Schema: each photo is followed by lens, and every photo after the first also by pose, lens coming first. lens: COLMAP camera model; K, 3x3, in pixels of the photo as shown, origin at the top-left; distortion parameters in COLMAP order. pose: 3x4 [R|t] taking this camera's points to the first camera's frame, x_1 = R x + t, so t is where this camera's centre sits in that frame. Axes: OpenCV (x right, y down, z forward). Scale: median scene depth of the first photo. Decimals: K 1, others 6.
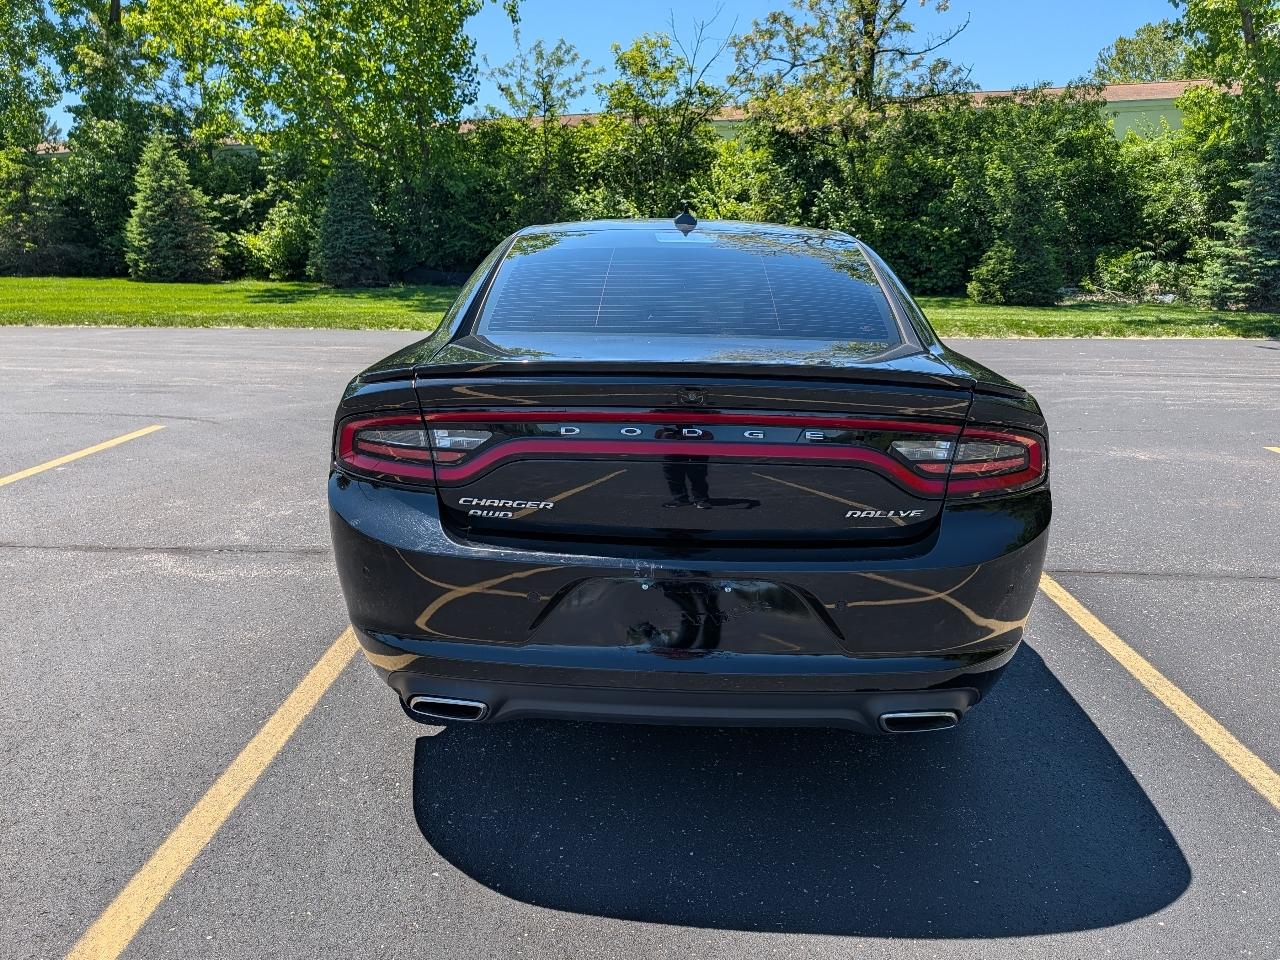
lens RADIAL K [[945.5, 0, 654.4], [0, 945.5, 483.0], [0, 0, 1]] dist [0.014732, -0.002932]
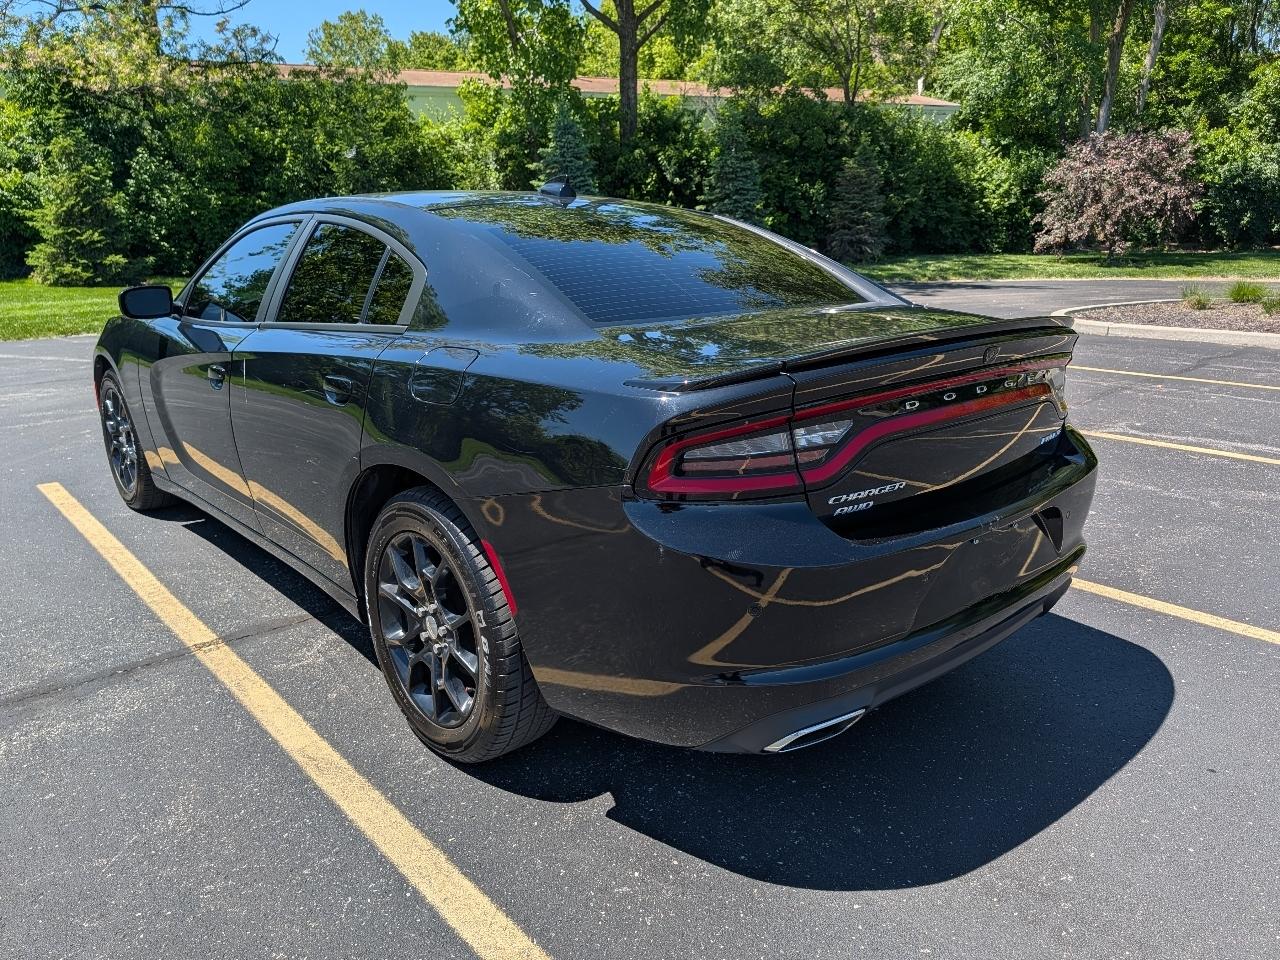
lens RADIAL K [[926.8, 0, 639.9], [0, 926.8, 496.5], [0, 0, 1]] dist [0.007676, -0.000751]
pose [[0.732067, -0.208120, 0.648663, -0.109923], [0.180739, 0.977403, 0.109617, -0.013979], [-0.656819, 0.036992, 0.753140, 0.053606]]
